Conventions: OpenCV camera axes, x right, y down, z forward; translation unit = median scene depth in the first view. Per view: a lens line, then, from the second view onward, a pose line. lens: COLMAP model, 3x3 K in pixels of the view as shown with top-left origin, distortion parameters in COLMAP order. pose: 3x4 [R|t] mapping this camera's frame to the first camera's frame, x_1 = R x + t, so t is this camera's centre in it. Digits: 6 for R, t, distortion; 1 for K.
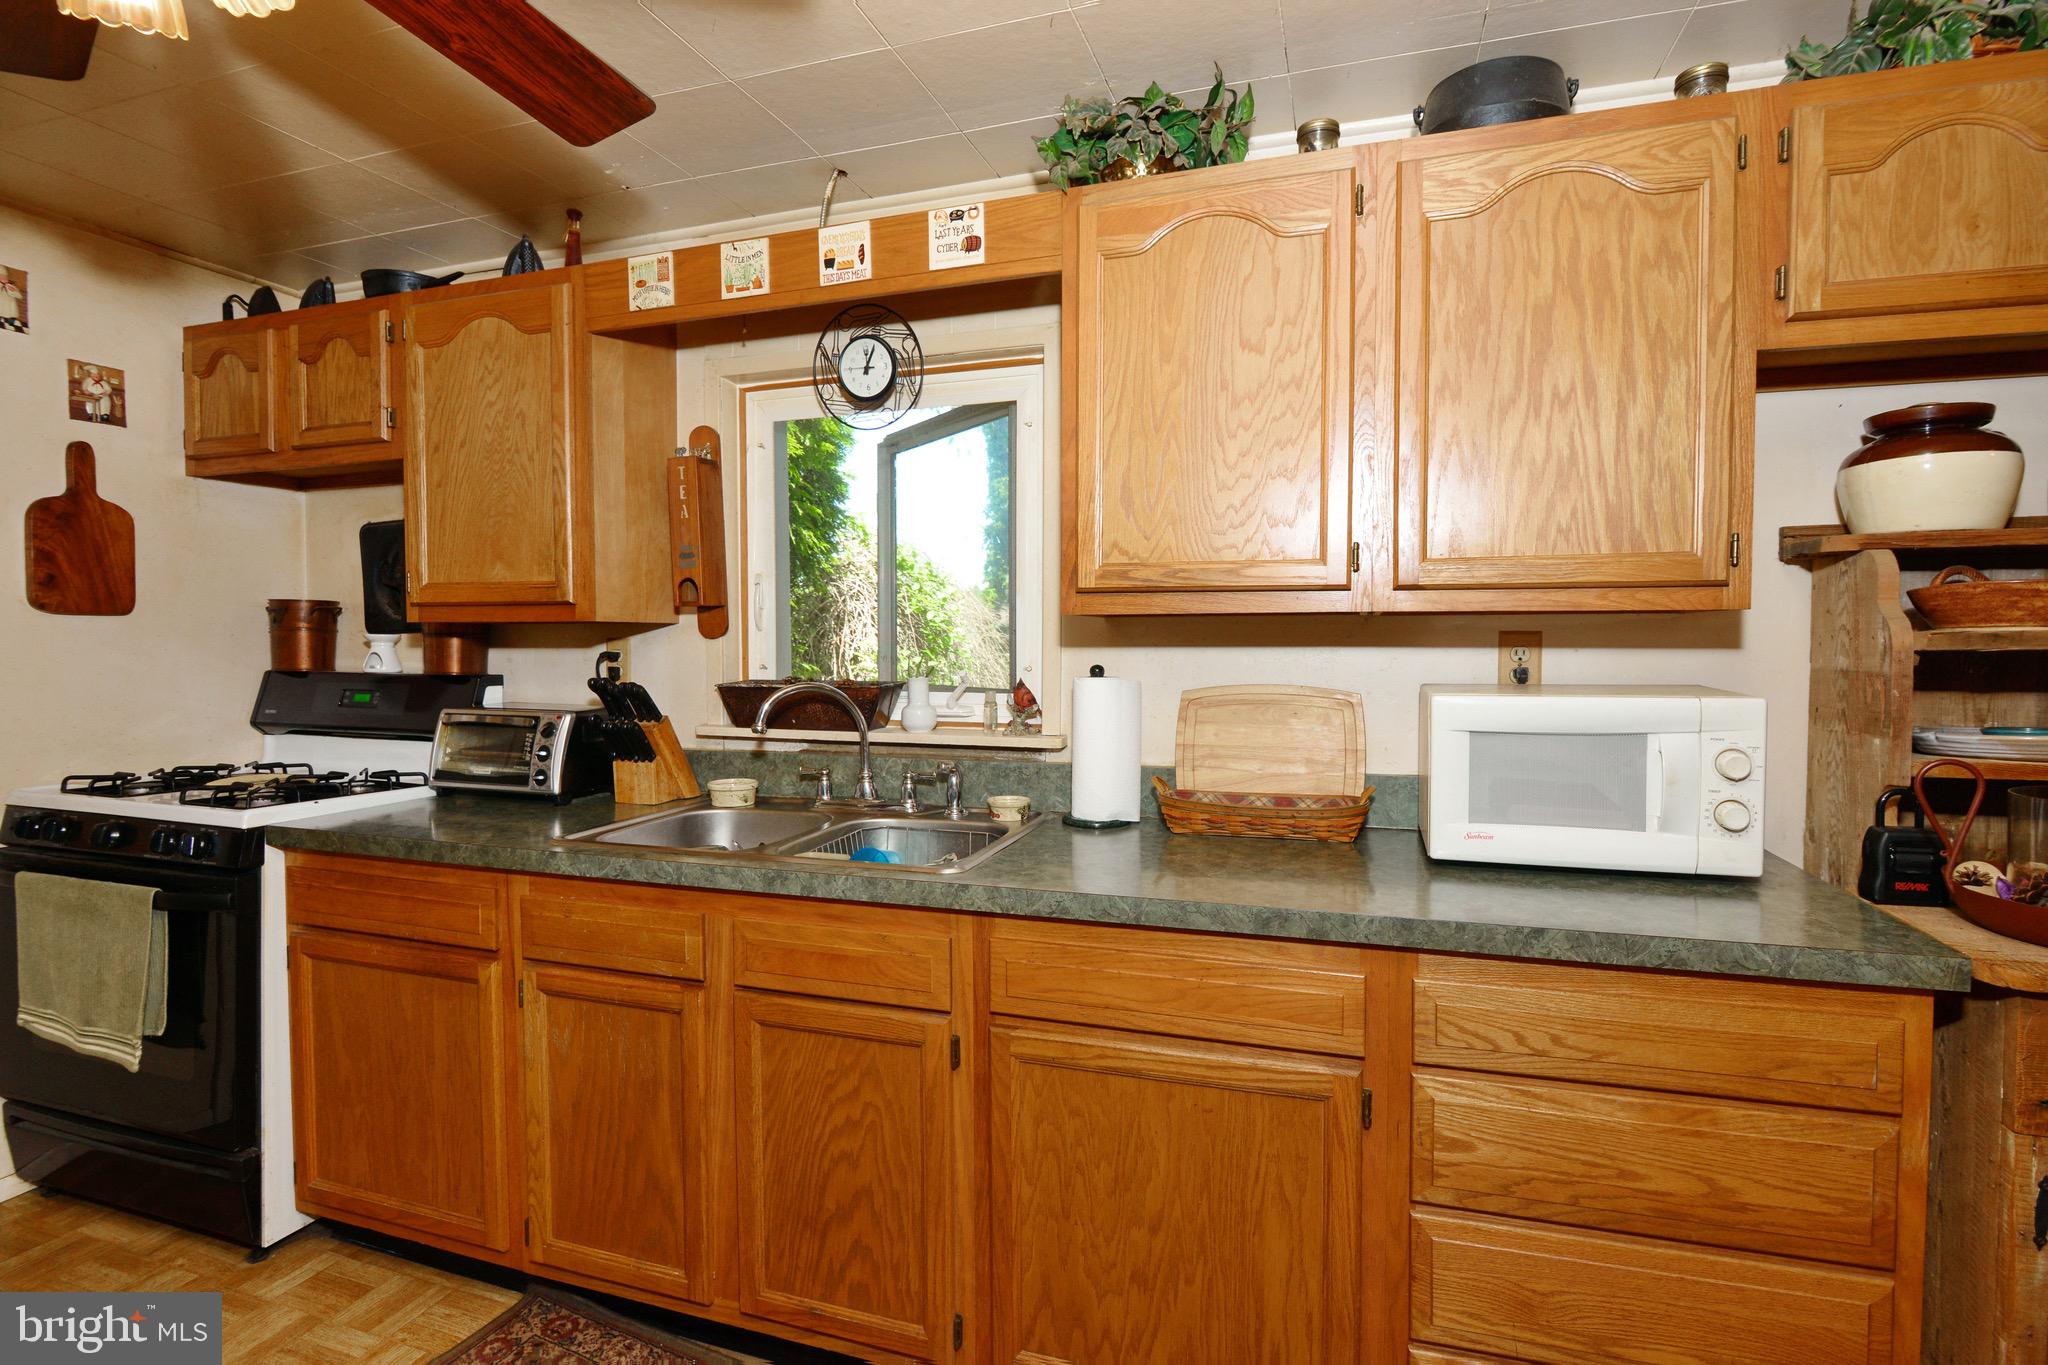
lens RADIAL K [[976.8, 0, 1017.2], [0, 976.8, 669.4], [0, 0, 1]] dist [-0.012025, -0.000182]
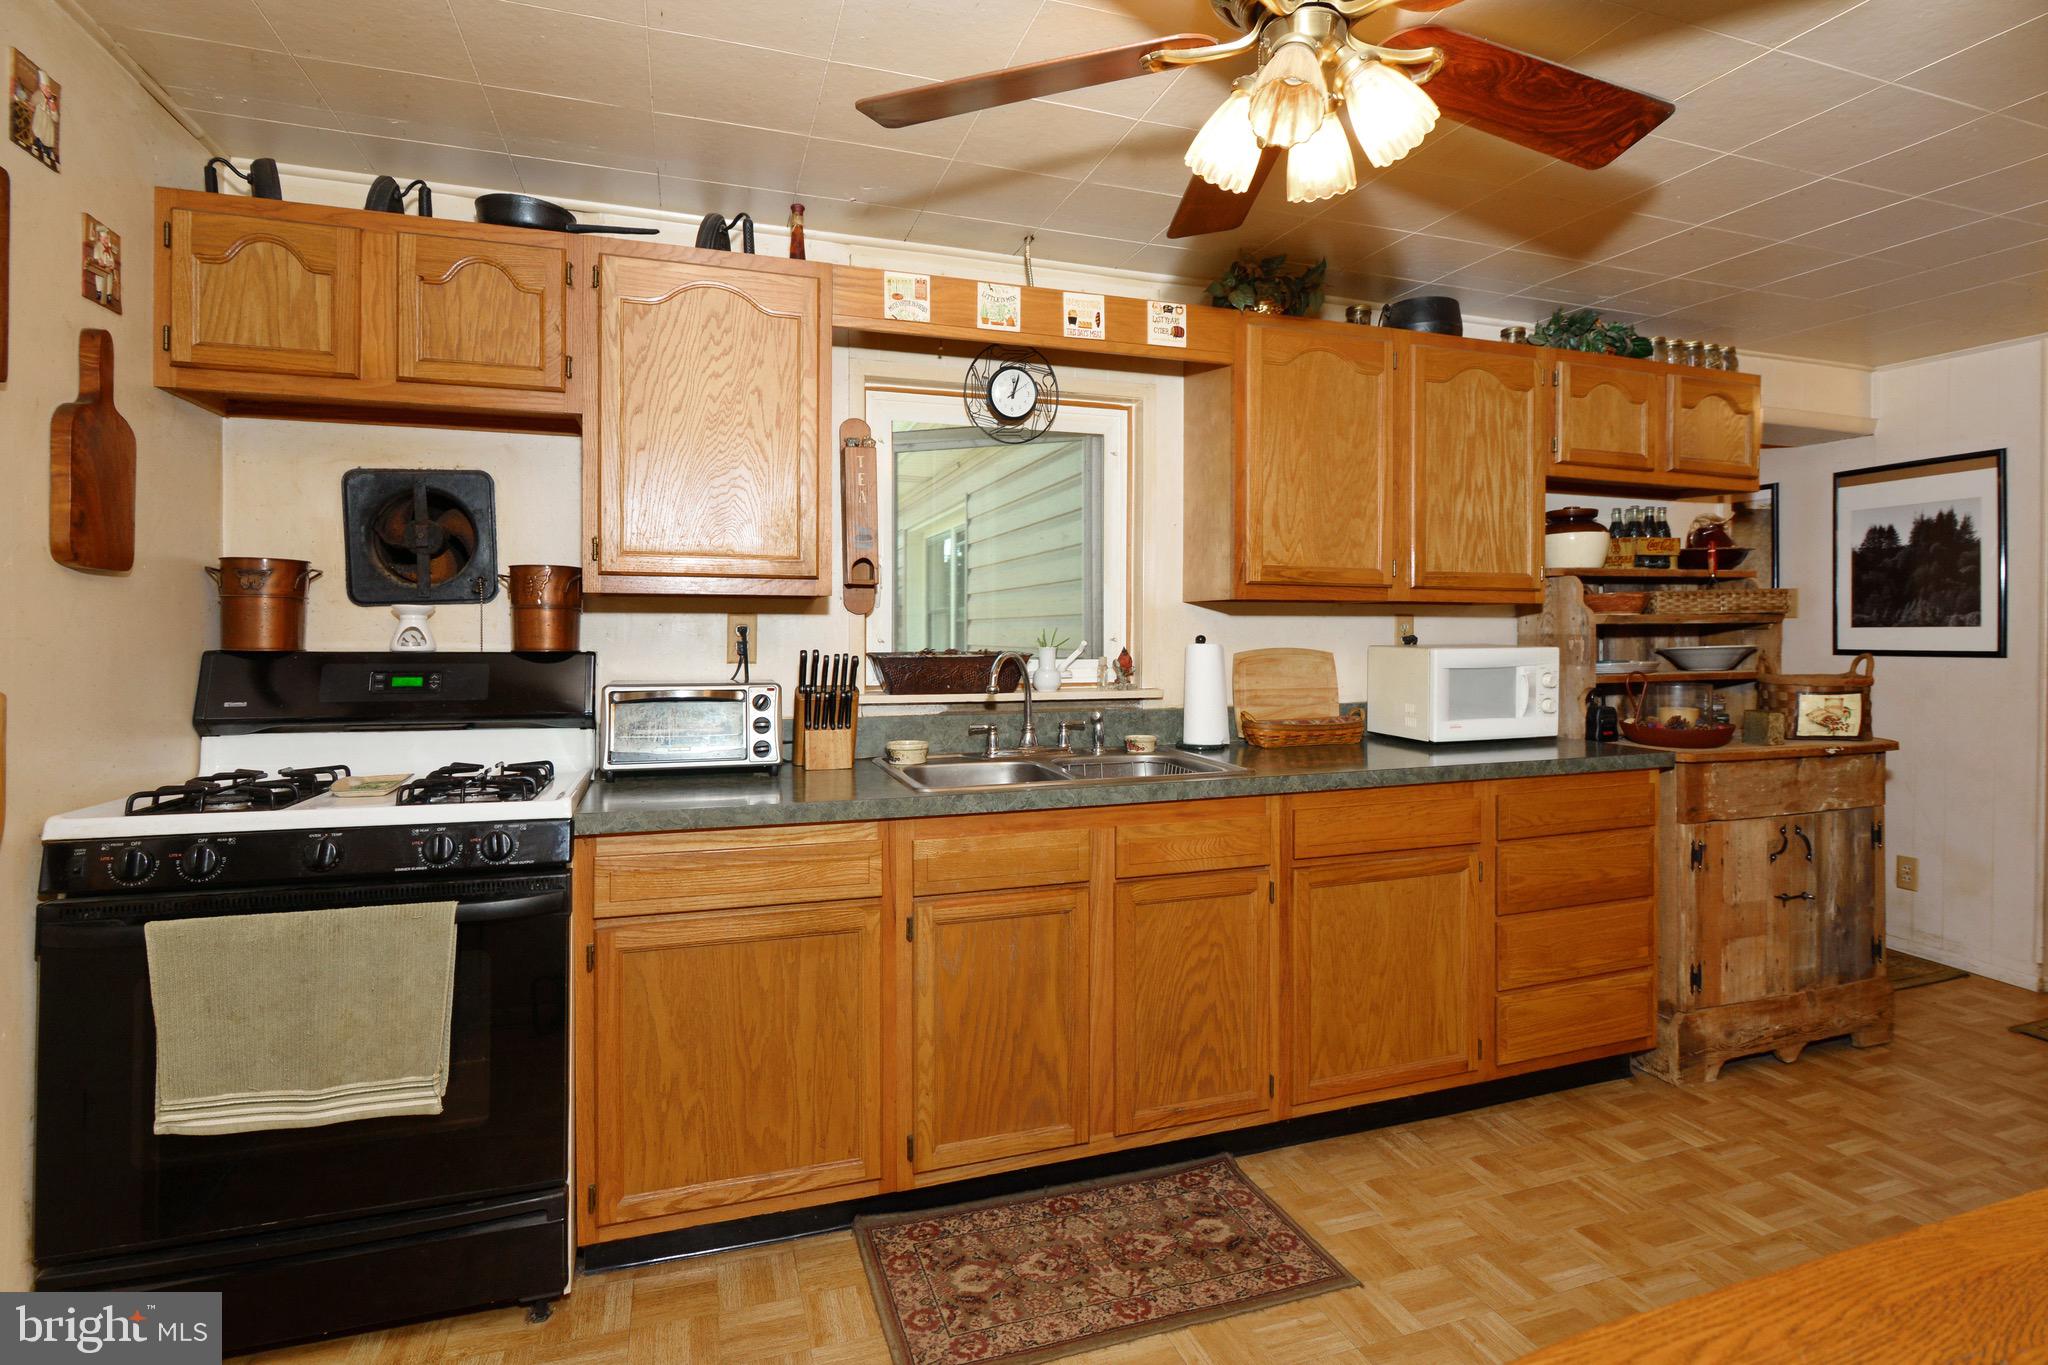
lens RADIAL K [[1009.2, 0, 1033.9], [0, 1009.2, 629.6], [0, 0, 1]] dist [-0.011095, -0.000738]
pose [[0.794779, 0.002705, 0.606892, -1.155716], [0.016285, 0.999535, -0.025783, 0.024709], [-0.606680, 0.030375, 0.794366, -0.009378]]
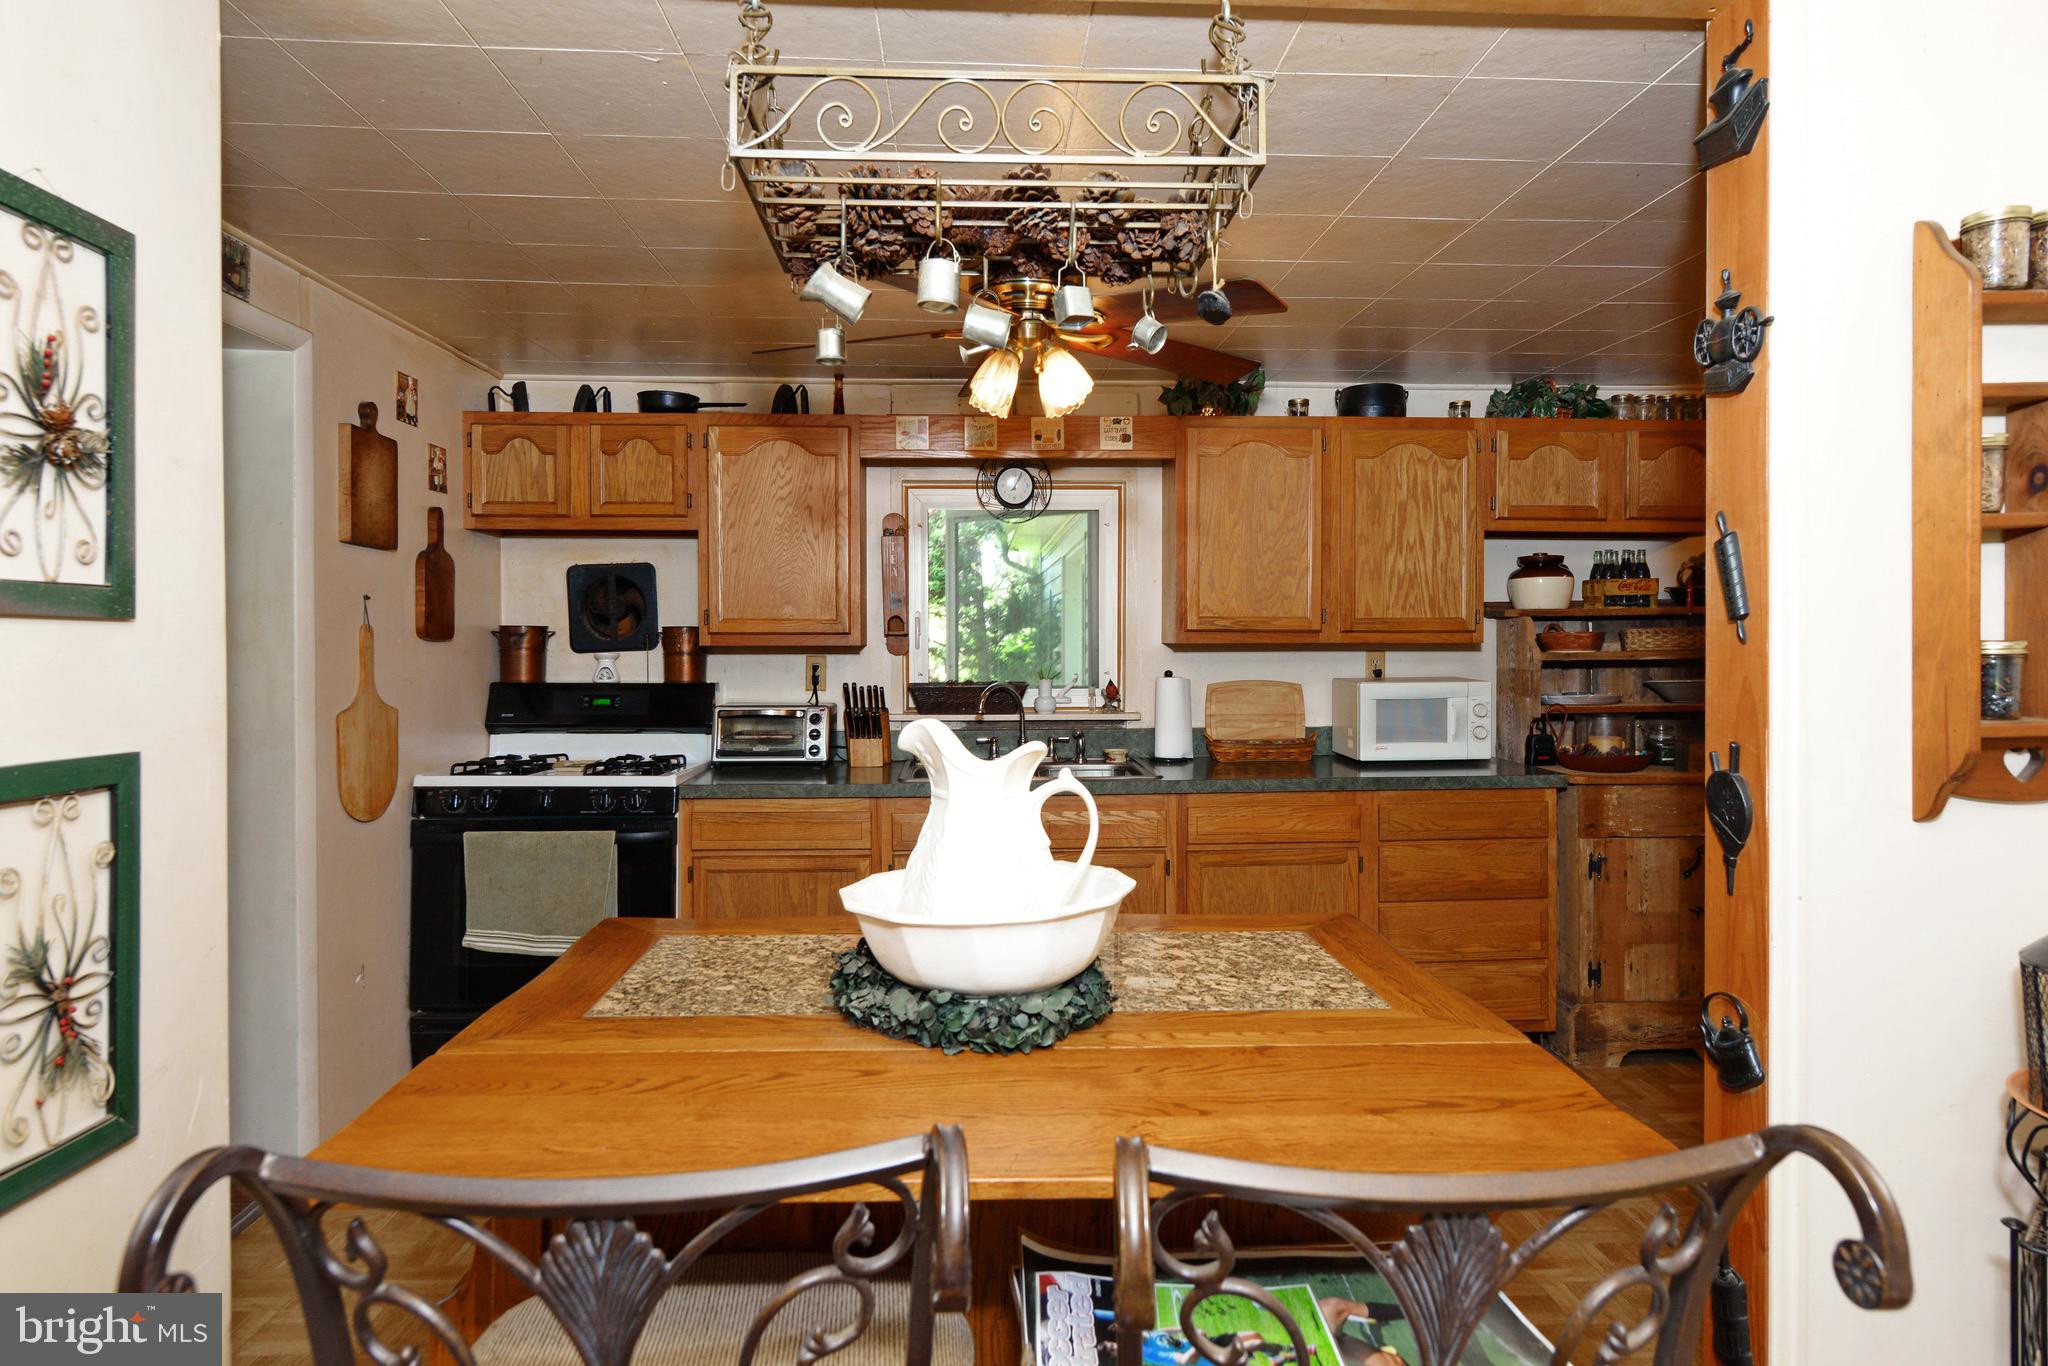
lens RADIAL K [[1143.4, 0, 1023.8], [0, 1143.4, 642.7], [0, 0, 1]] dist [-0.000517, 0.000002]
pose [[0.930197, -0.002195, 0.367054, -1.066904], [0.012103, 0.999622, -0.024693, -0.007415], [-0.366861, 0.027412, 0.929872, -0.953163]]
